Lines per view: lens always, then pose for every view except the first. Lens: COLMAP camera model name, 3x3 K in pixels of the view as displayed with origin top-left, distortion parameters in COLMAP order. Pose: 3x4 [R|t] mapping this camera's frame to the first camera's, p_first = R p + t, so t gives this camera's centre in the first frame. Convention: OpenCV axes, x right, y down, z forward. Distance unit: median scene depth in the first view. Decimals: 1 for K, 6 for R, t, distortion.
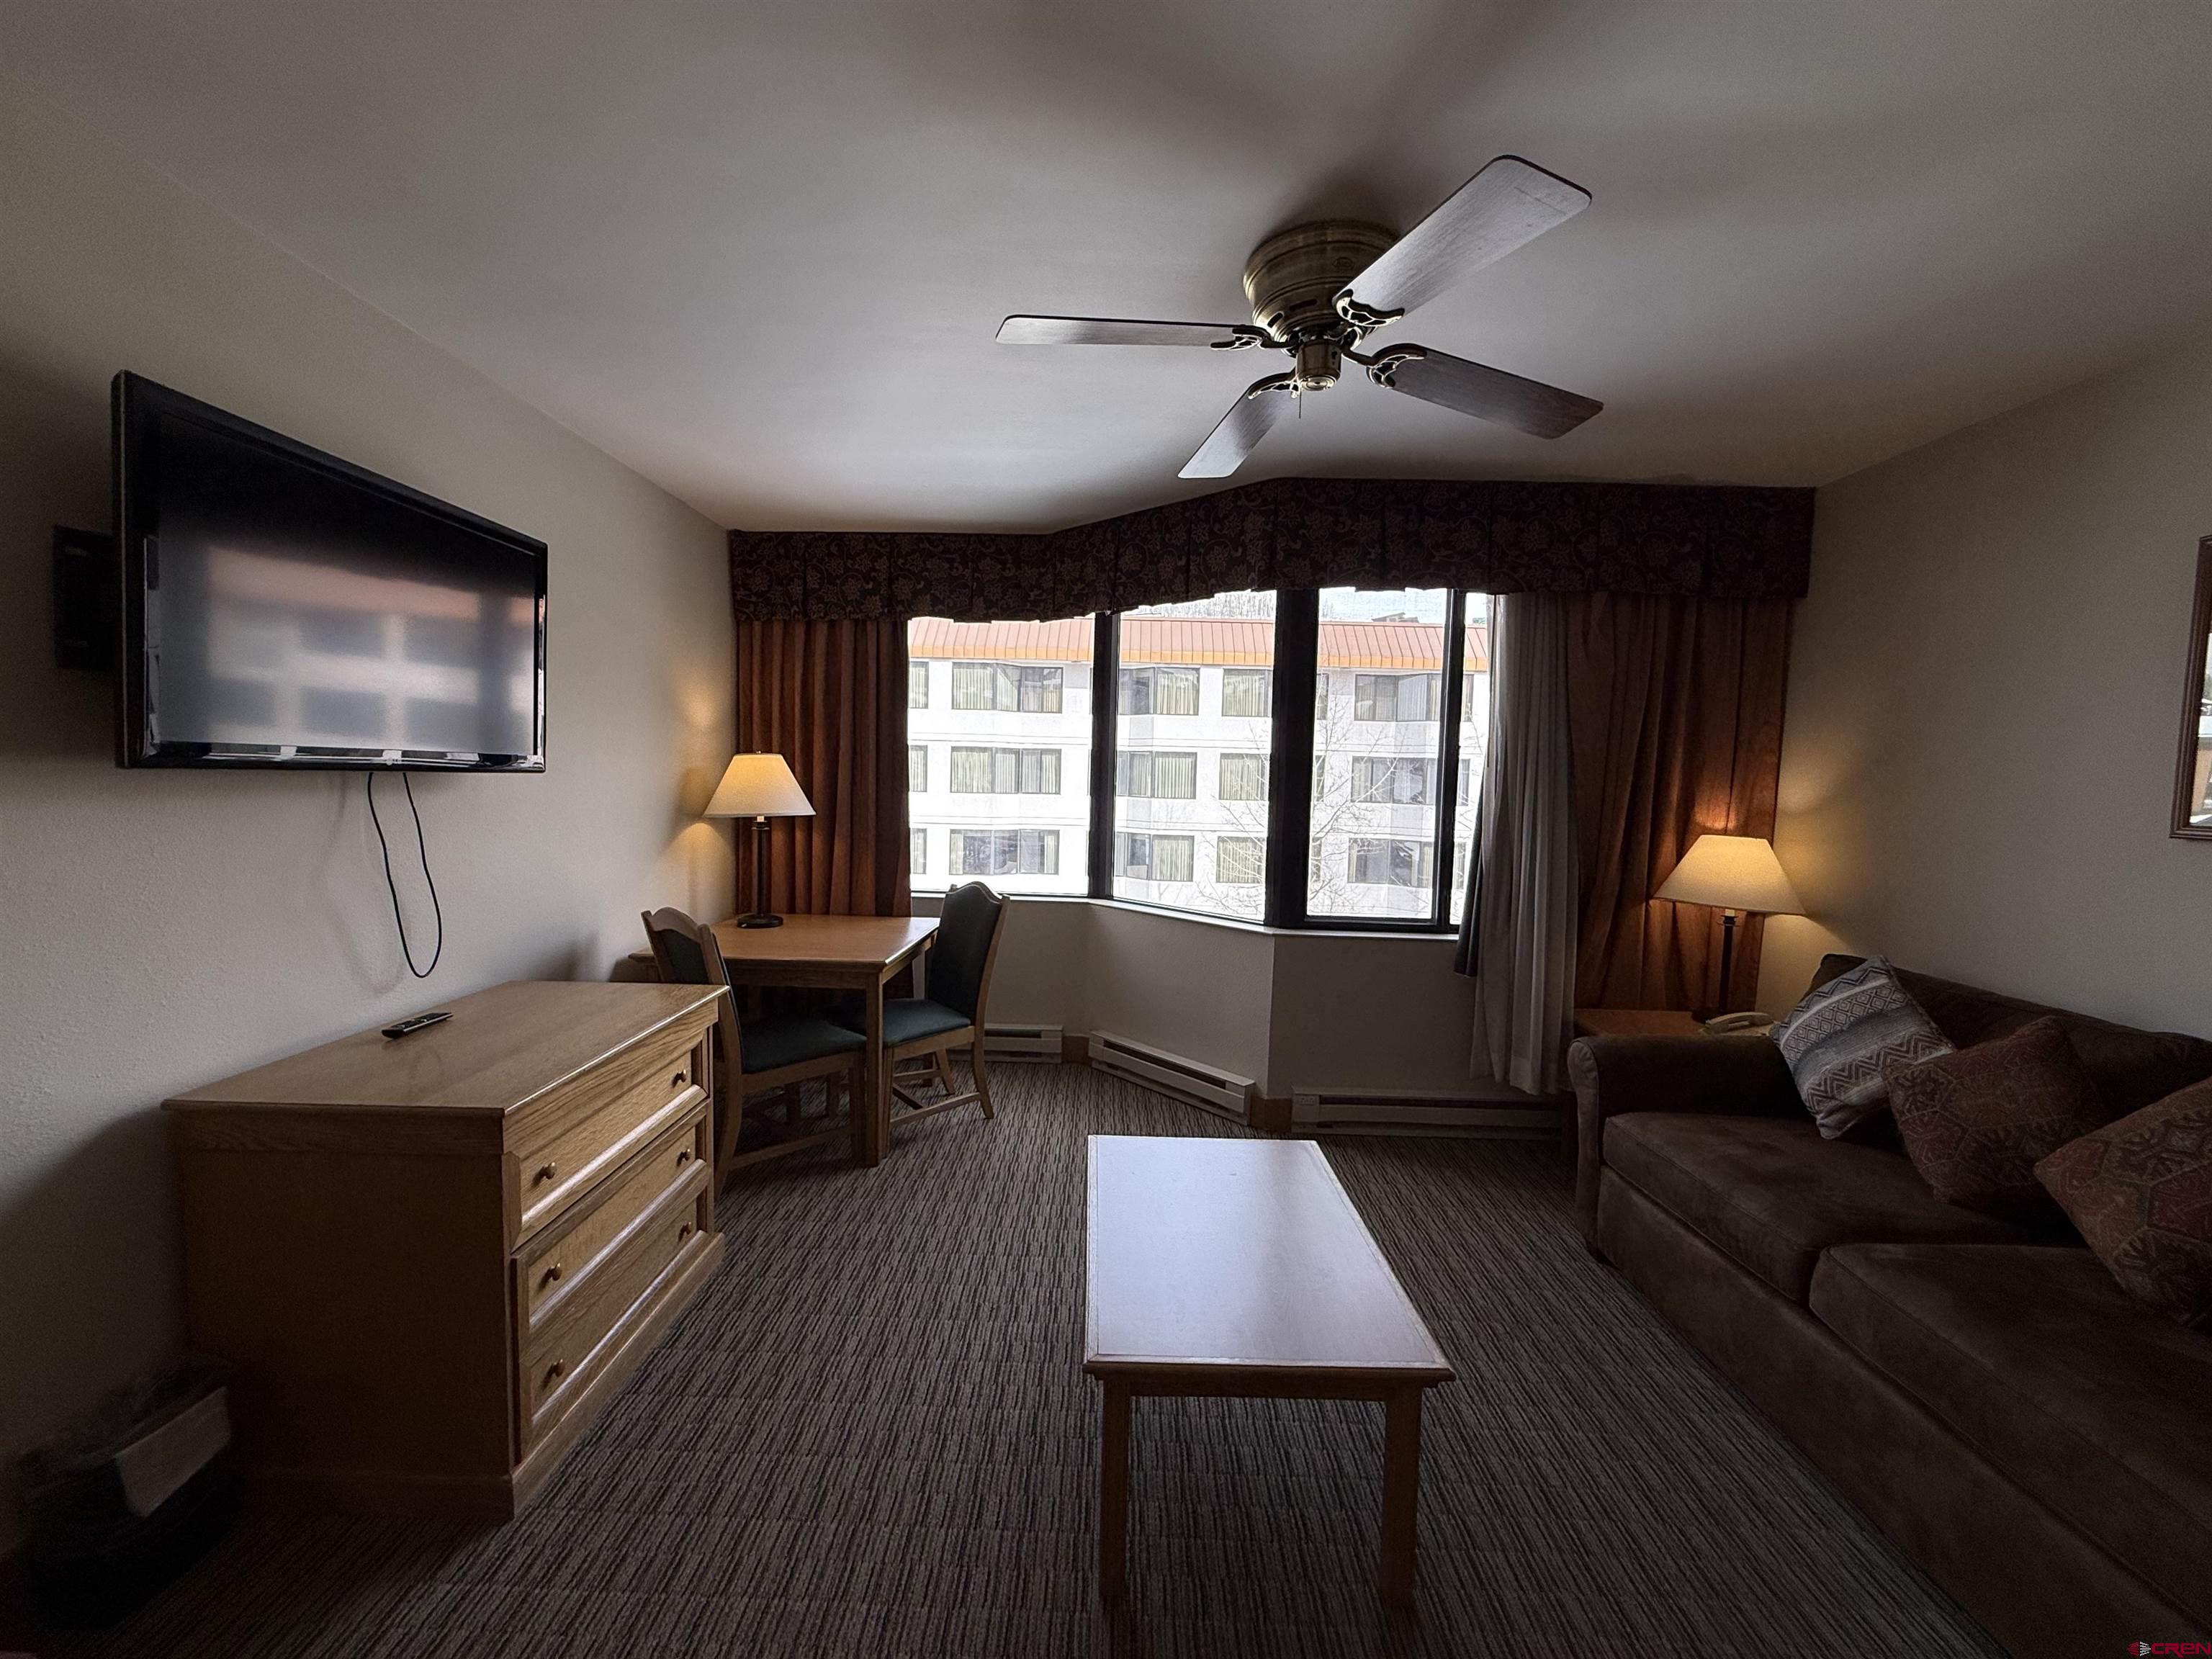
lens RADIAL K [[886.7, 0, 1110.1], [0, 886.7, 823.0], [0, 0, 1]] dist [0.001691, 0.000507]
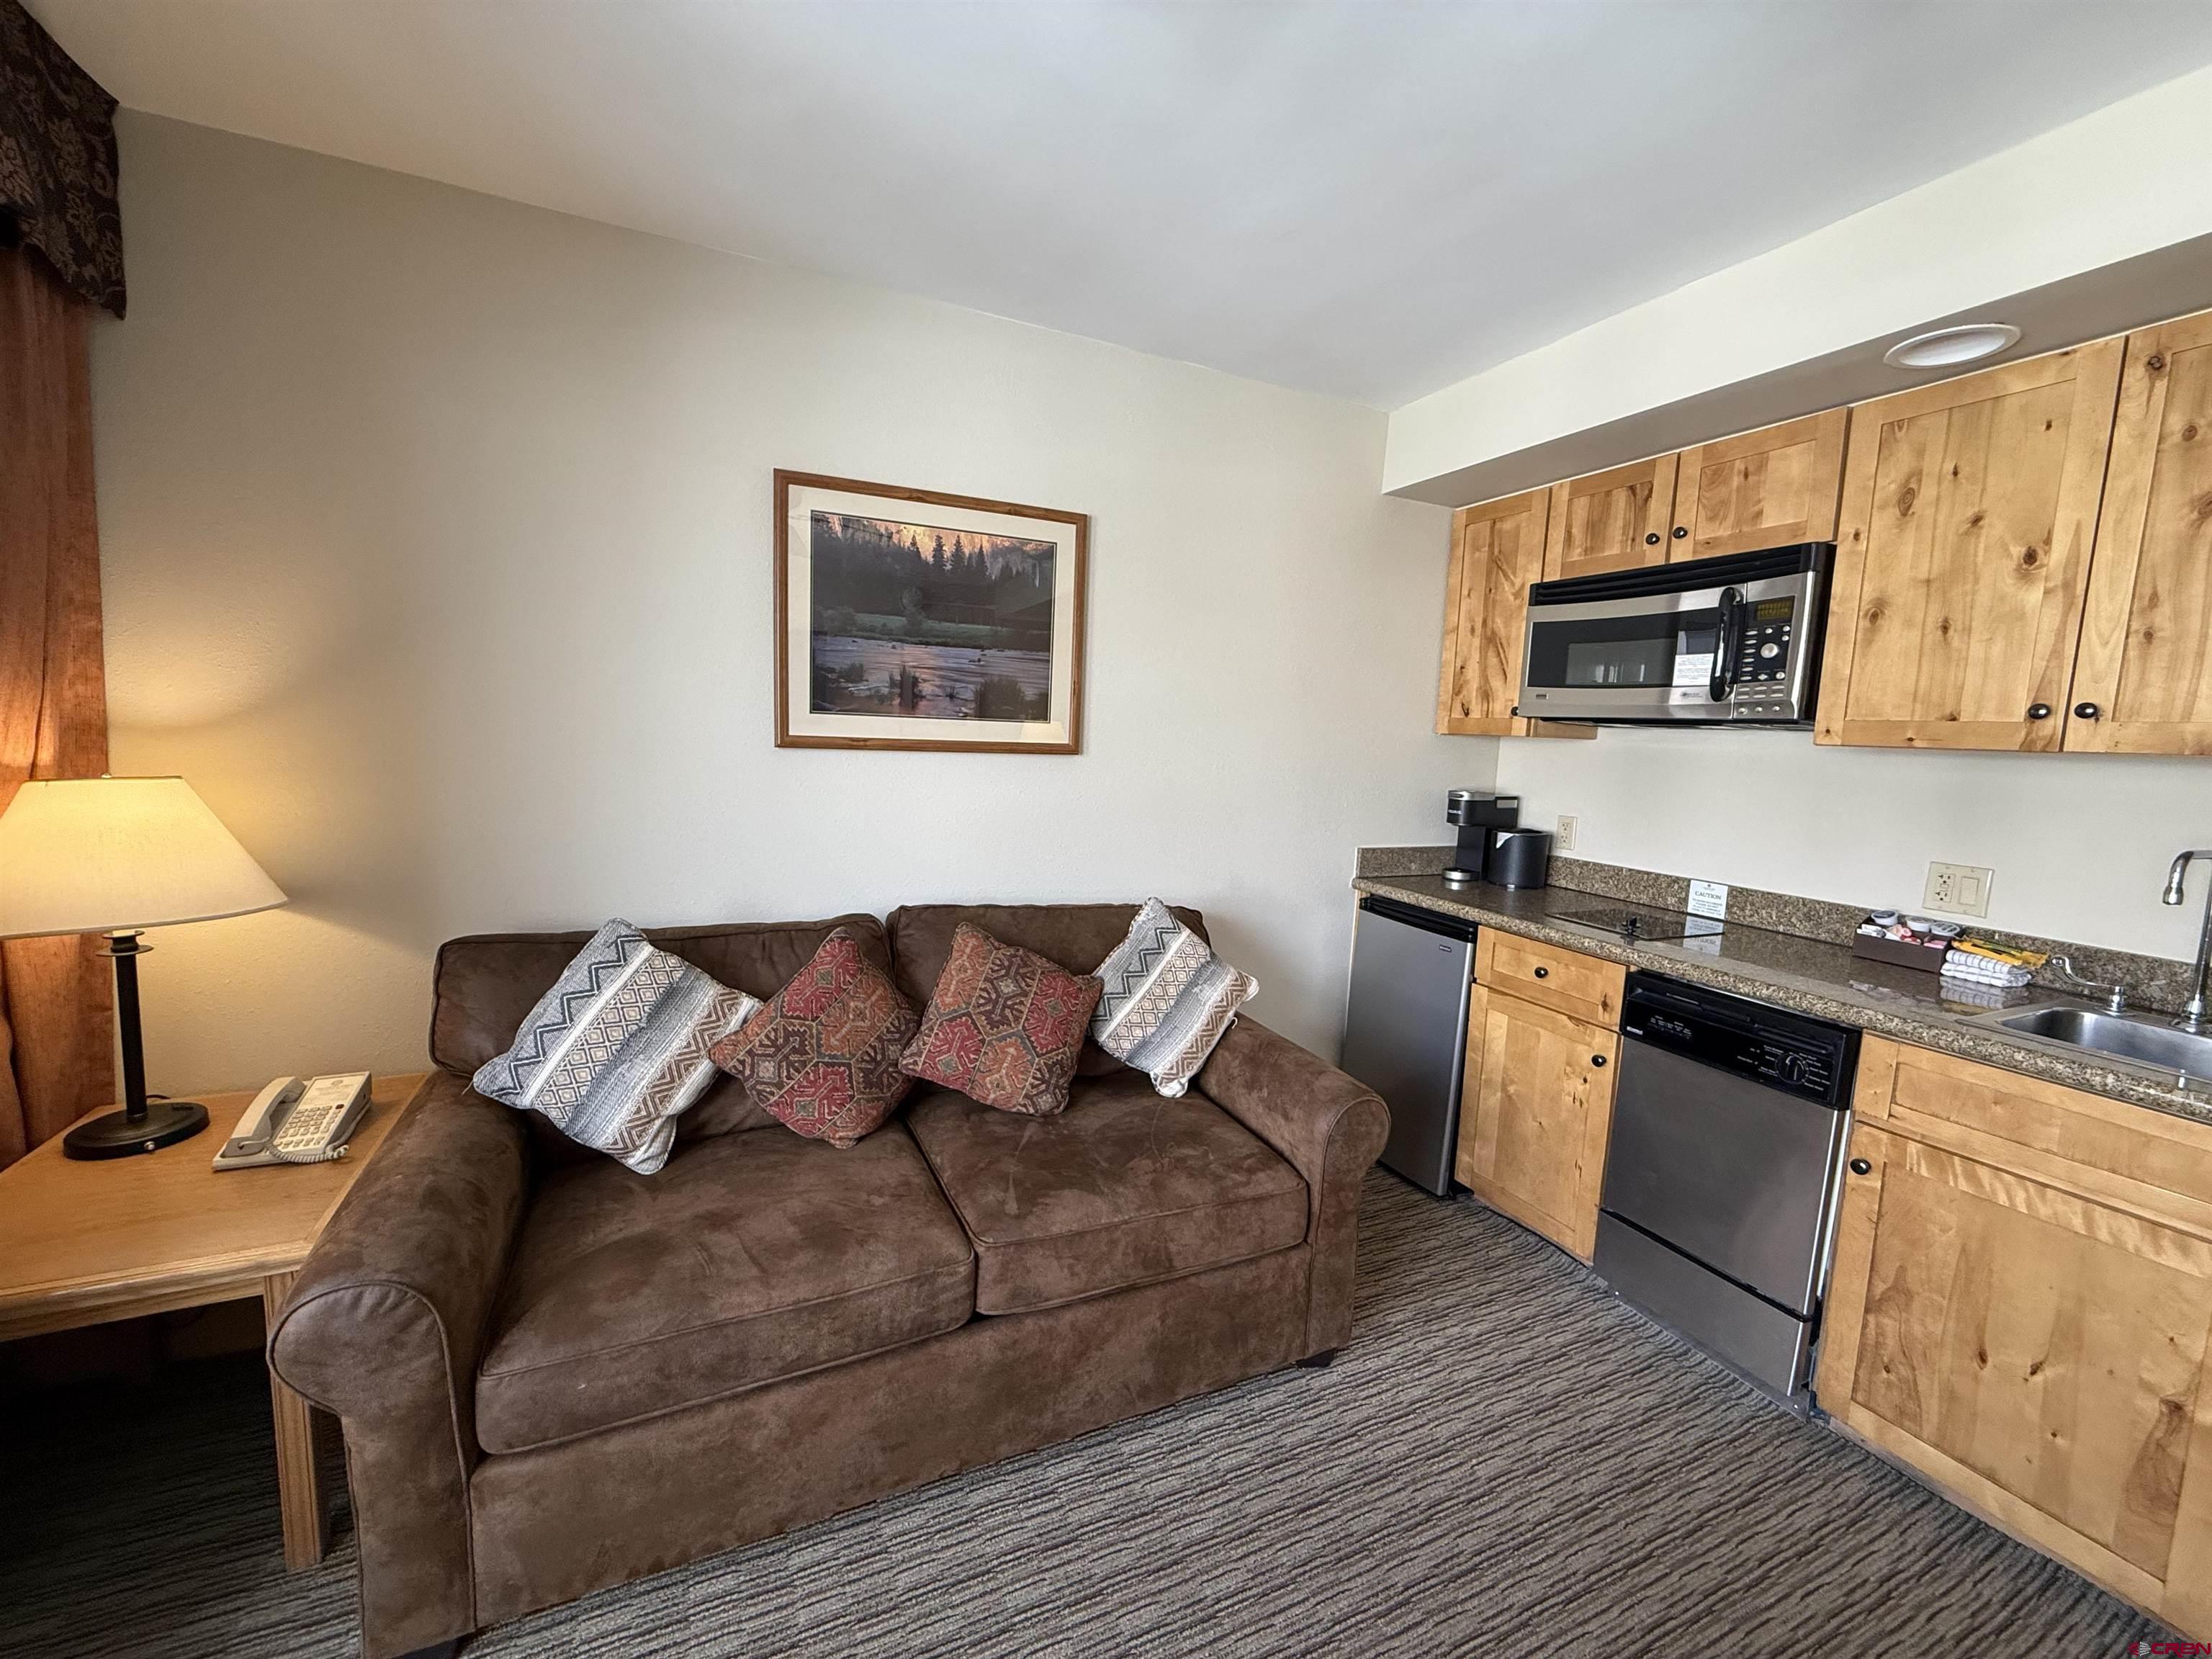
lens RADIAL K [[886.7, 0, 1102.9], [0, 886.7, 829.4], [0, 0, 1]] dist [0.001691, 0.000507]
pose [[-0.421731, -0.146487, 0.894810, 0.022462], [-0.002492, 0.987047, 0.160413, -0.050772], [-0.906717, 0.065421, -0.416634, 0.943620]]
